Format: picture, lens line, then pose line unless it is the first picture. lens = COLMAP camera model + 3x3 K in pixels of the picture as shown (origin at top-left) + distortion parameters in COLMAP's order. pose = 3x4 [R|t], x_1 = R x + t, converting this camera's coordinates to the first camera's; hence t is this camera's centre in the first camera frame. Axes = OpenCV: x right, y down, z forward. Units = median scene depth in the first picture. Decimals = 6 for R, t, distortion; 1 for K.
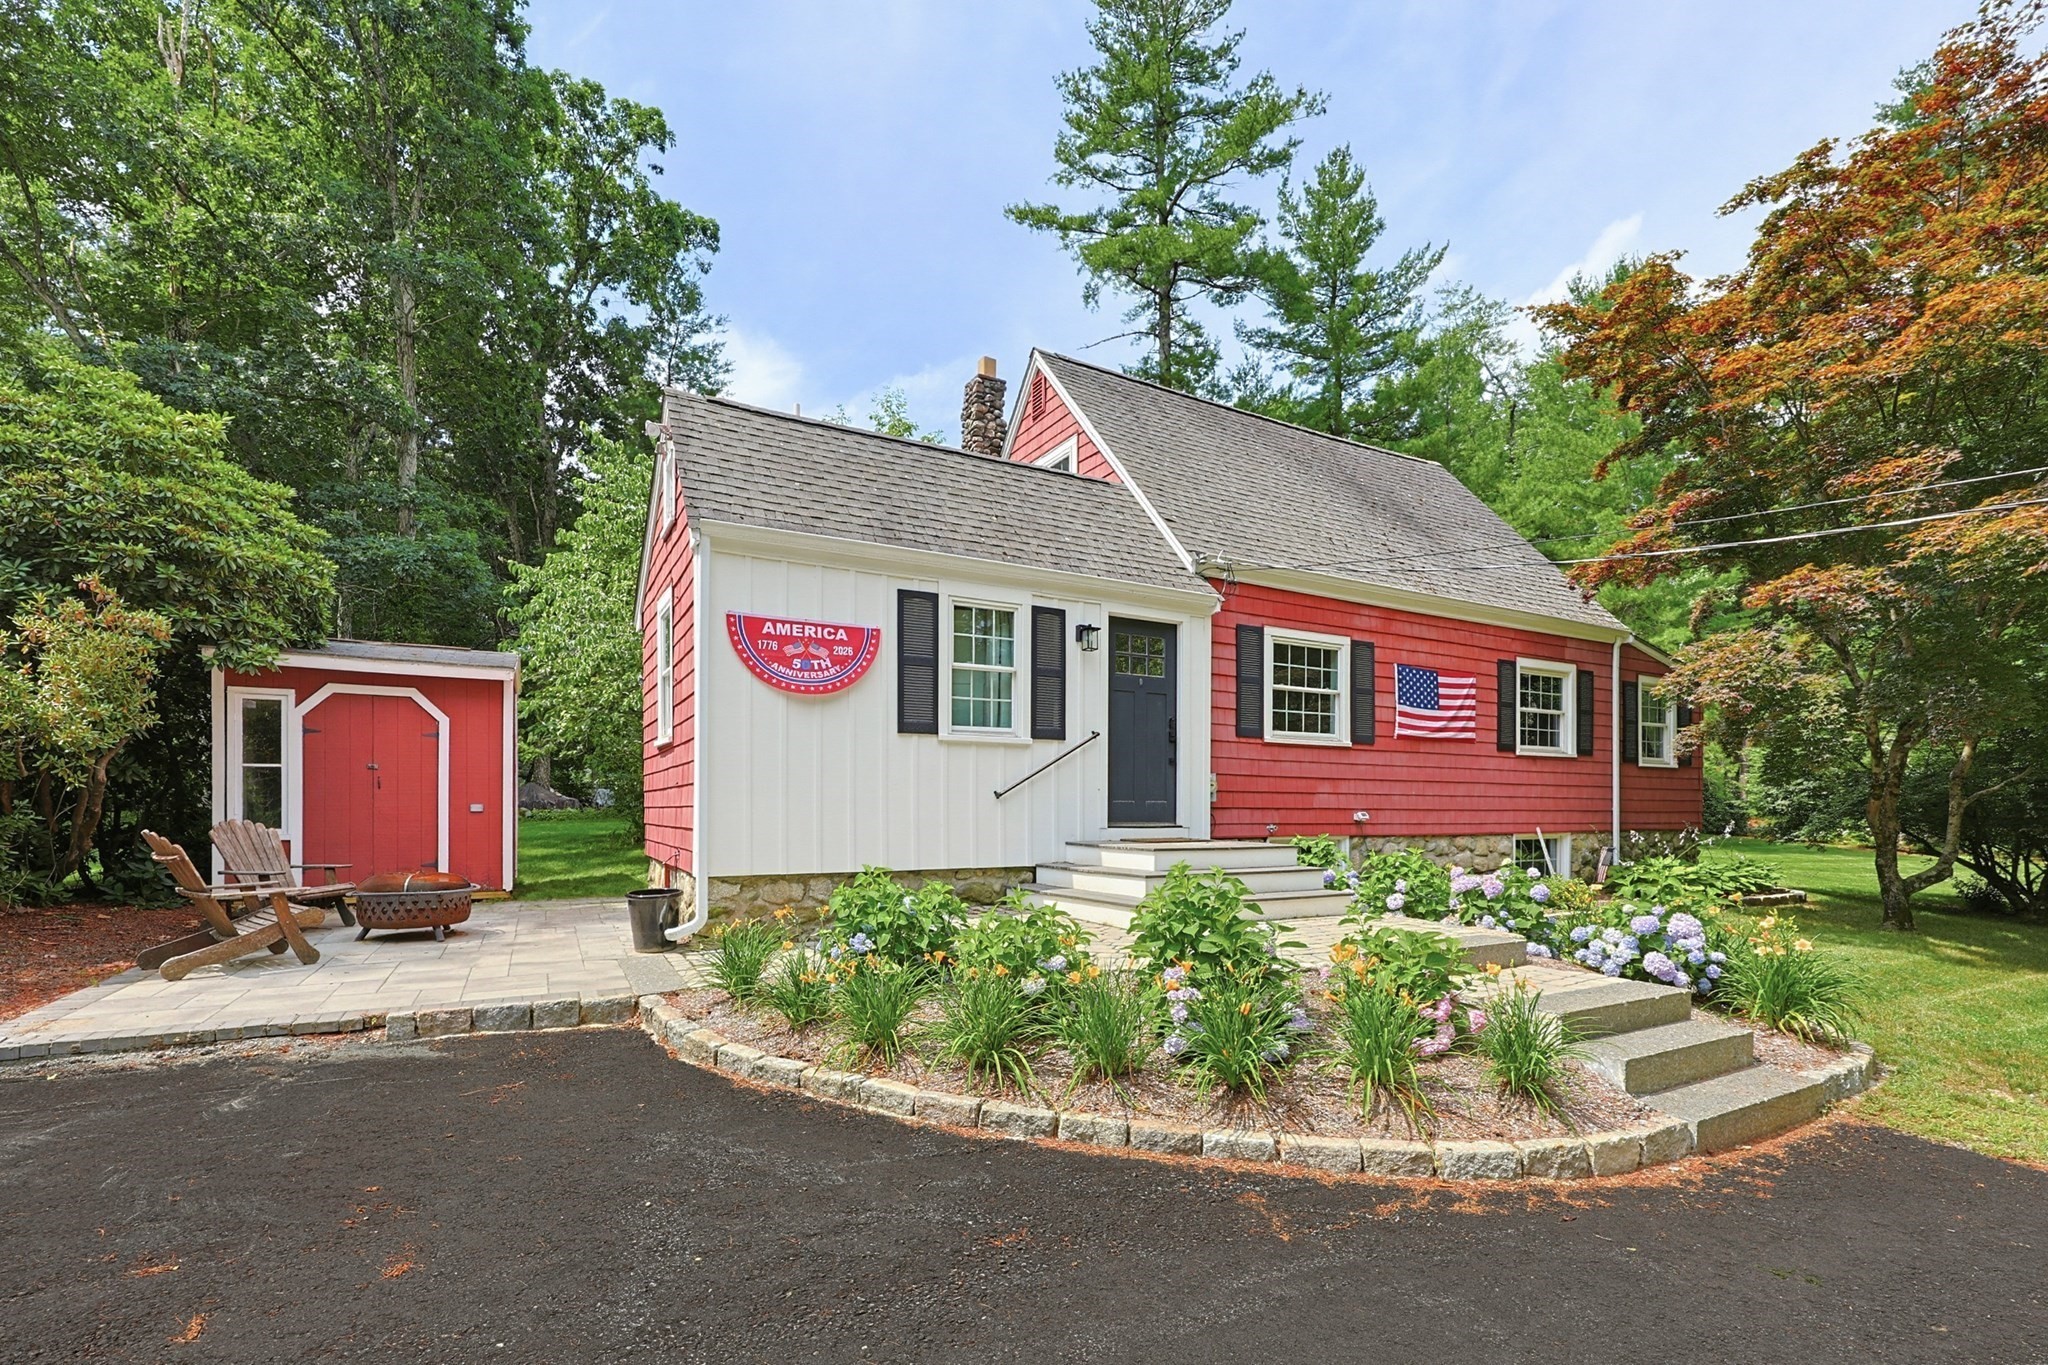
lens RADIAL K [[928.9, 0, 1022.8], [0, 928.9, 812.3], [0, 0, 1]] dist [-0.001479, 0.000575]
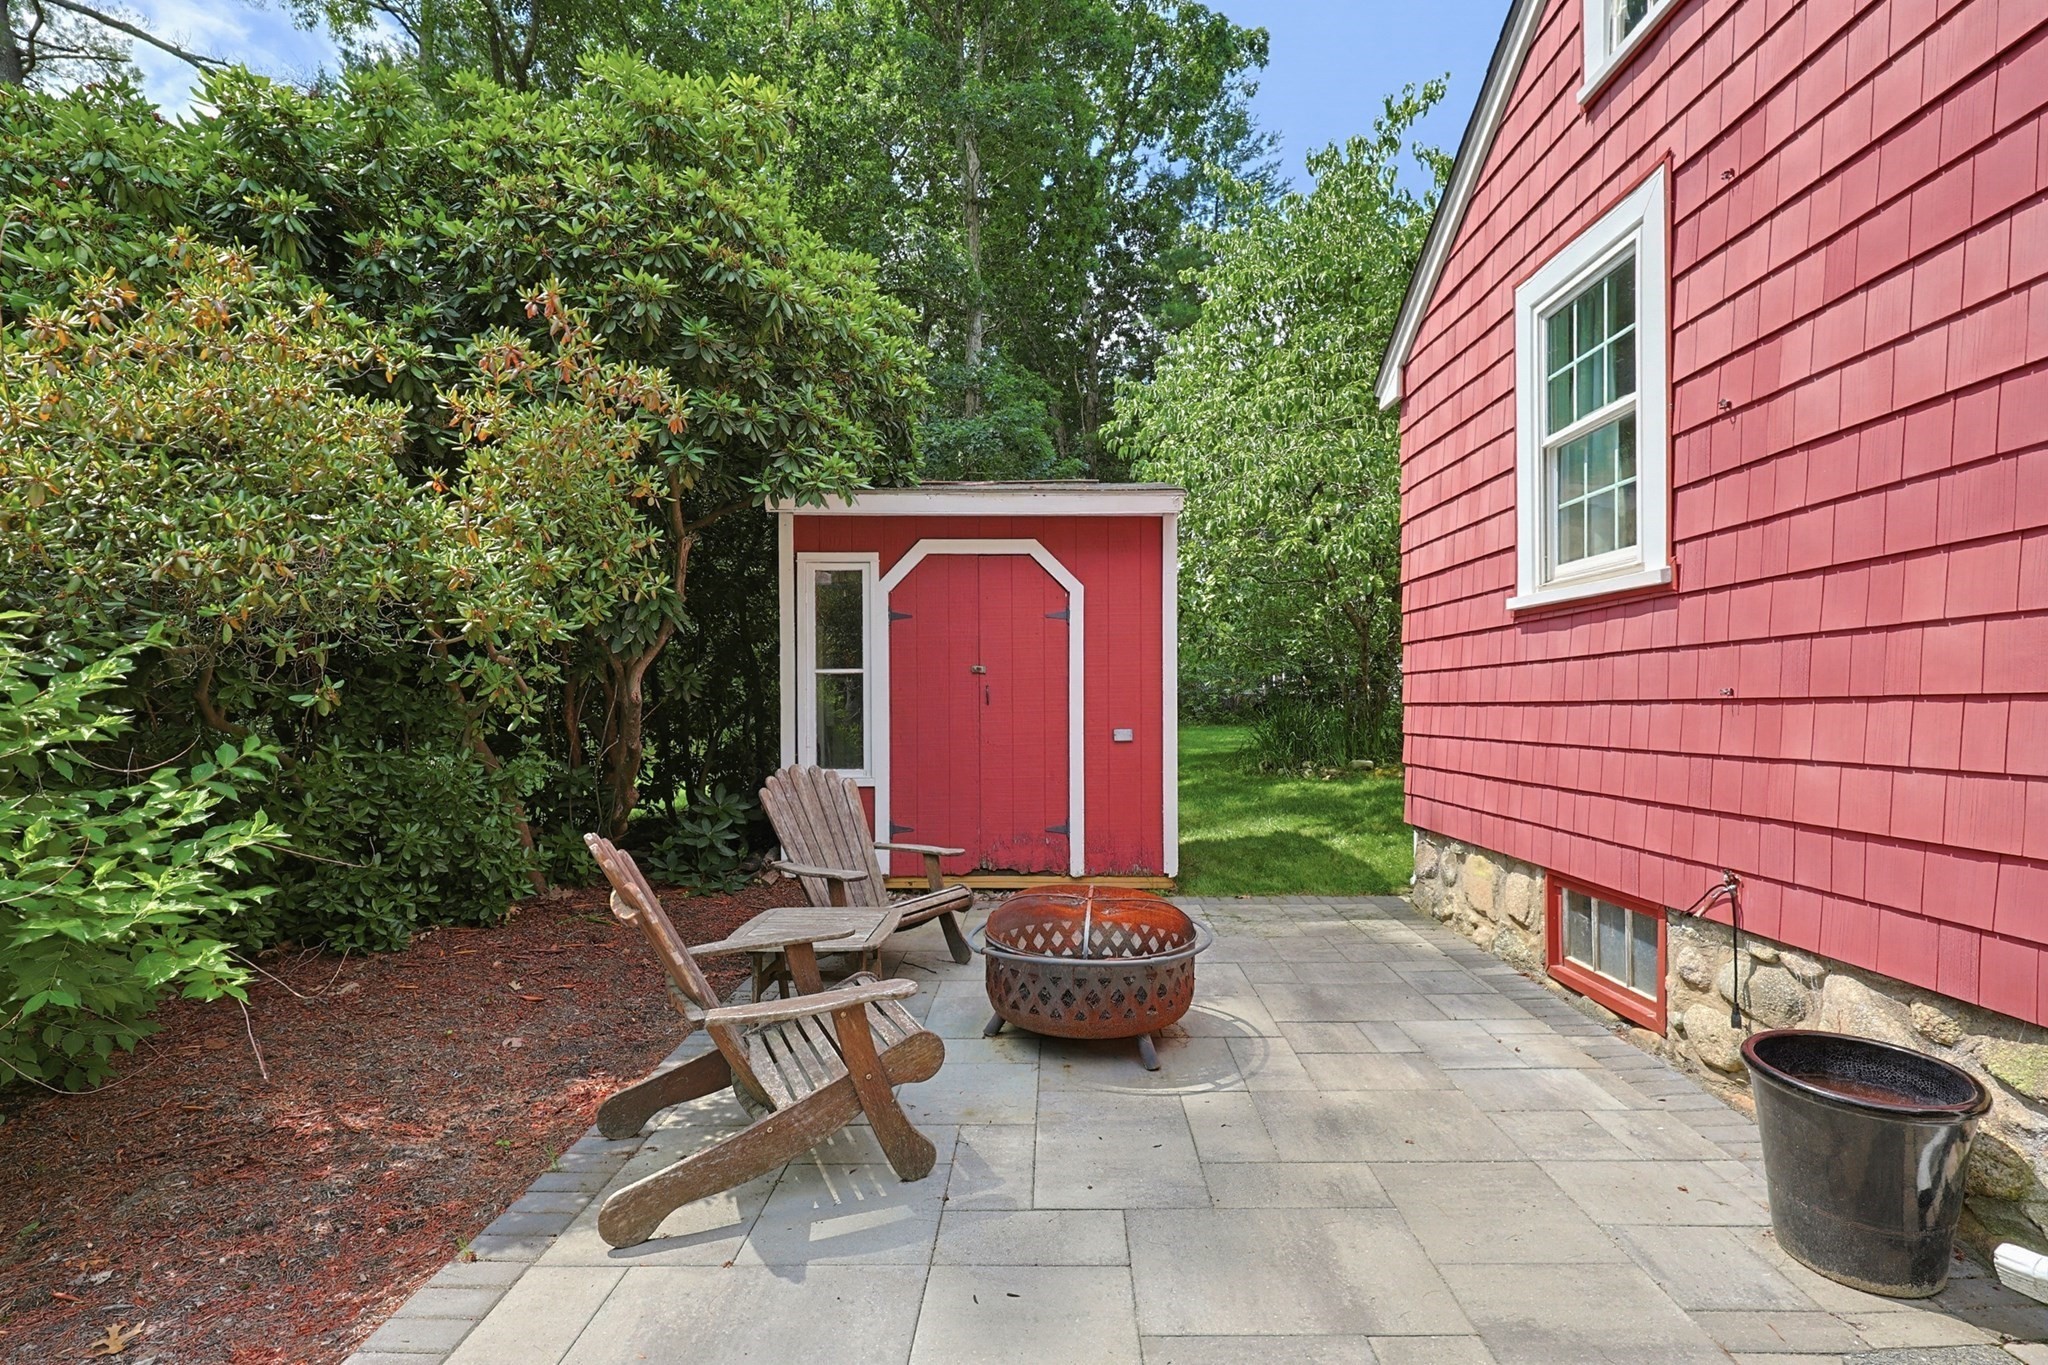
lens RADIAL K [[928.9, 0, 1022.5], [0, 928.9, 703.5], [0, 0, 1]] dist [-0.001479, 0.000575]
pose [[0.872451, -0.007667, -0.488642, -0.323583], [0.005080, 0.999965, -0.006619, -0.019164], [0.488675, 0.003293, 0.872460, 0.411391]]
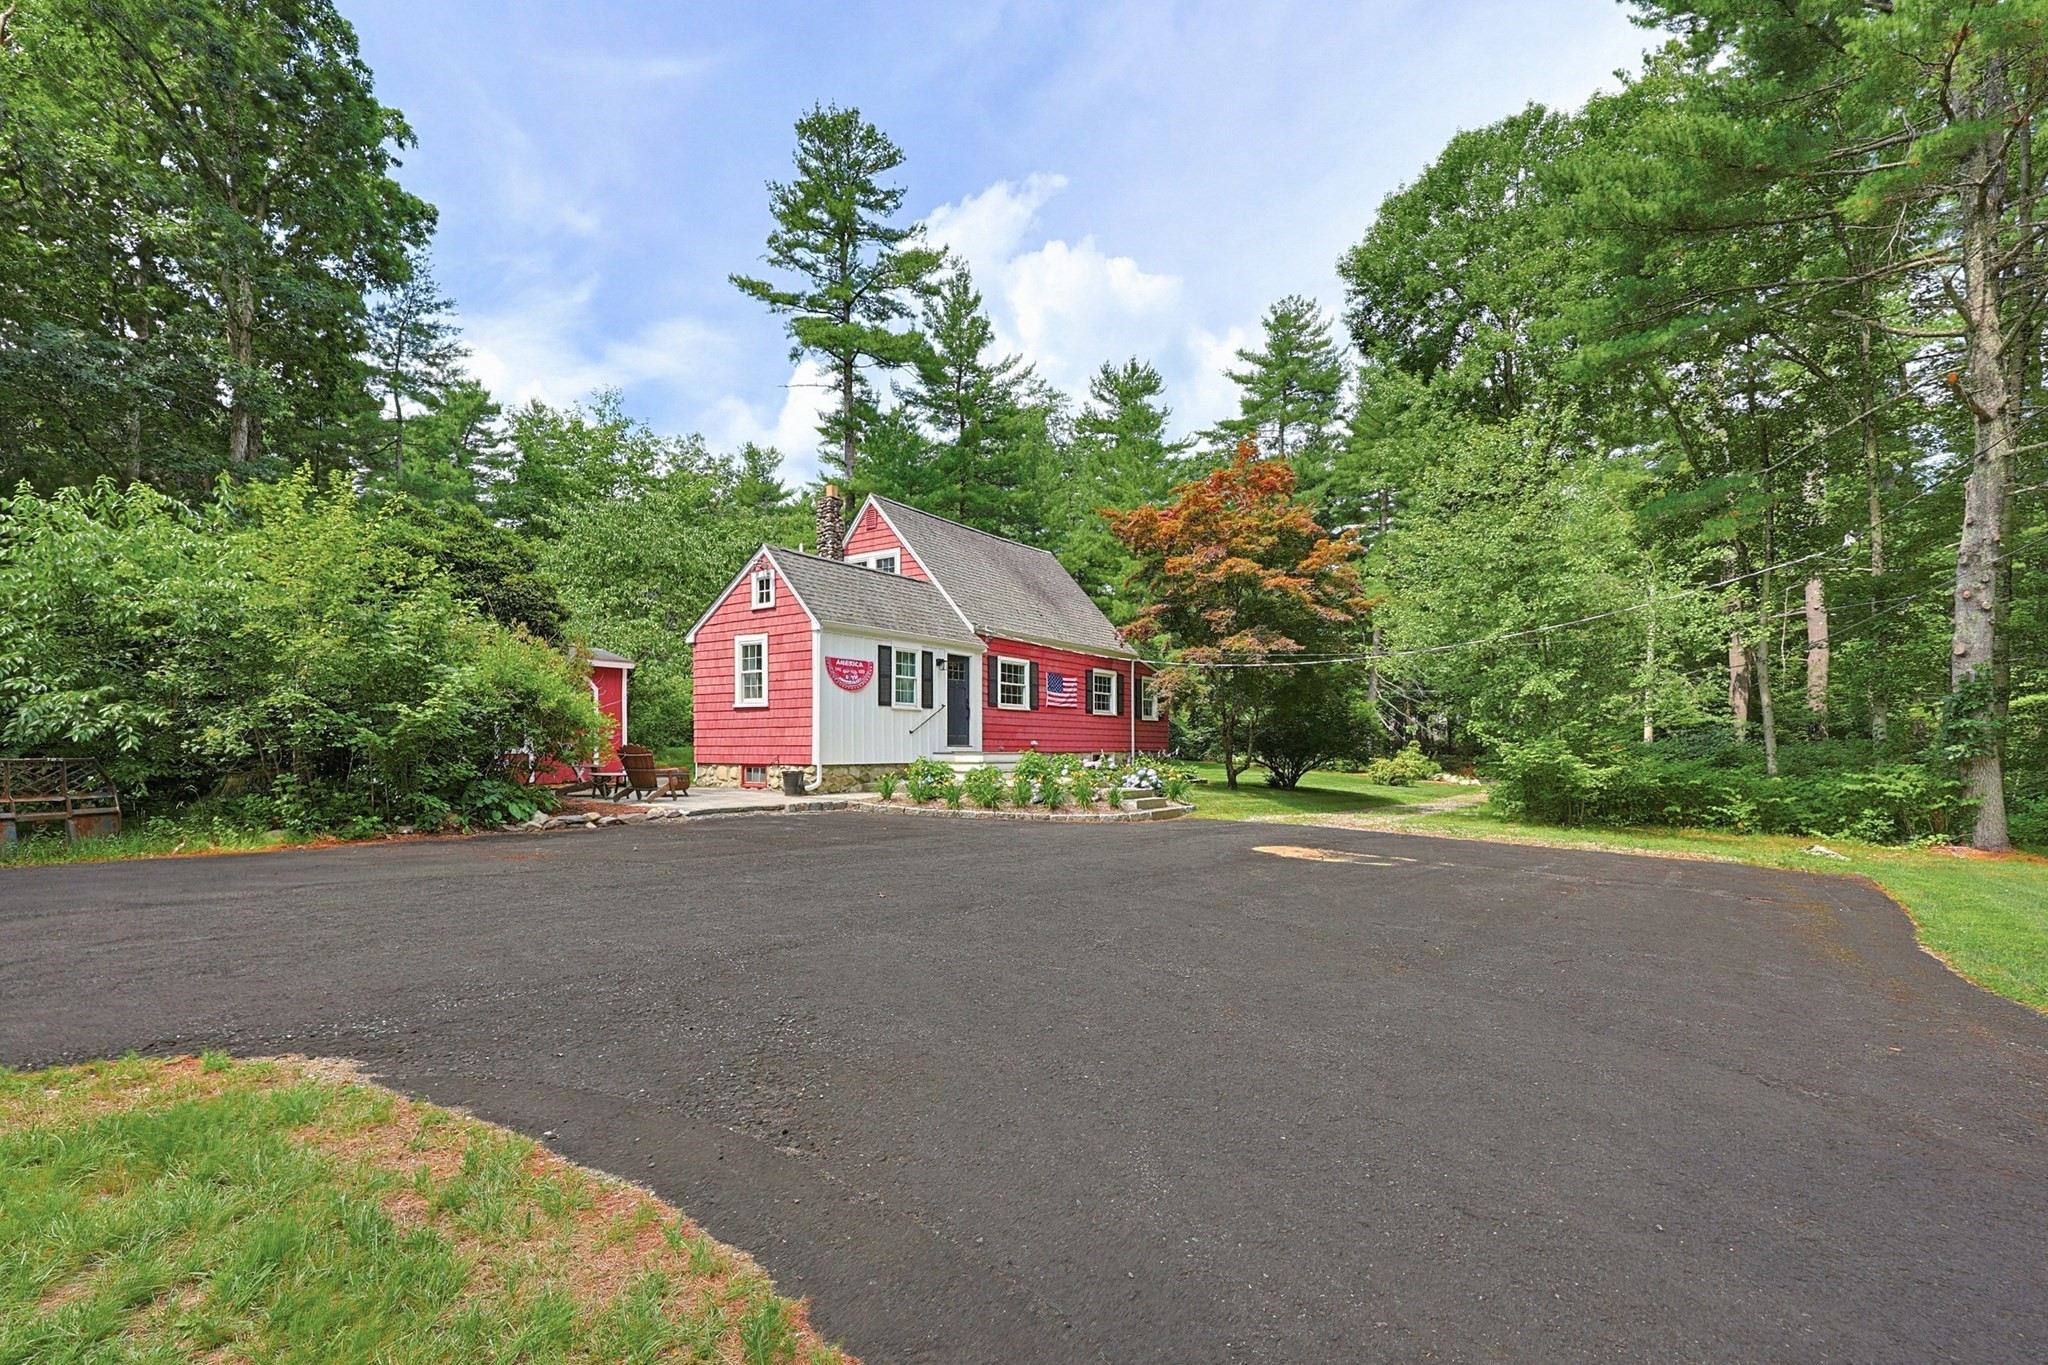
lens RADIAL K [[928.9, 0, 1053.8], [0, 928.9, 759.9], [0, 0, 1]] dist [-0.001479, 0.000575]
pose [[0.883945, -0.008467, 0.467515, -0.615369], [0.003833, 0.999934, 0.010862, 0.021189], [-0.467576, -0.007809, 0.883919, -0.949079]]
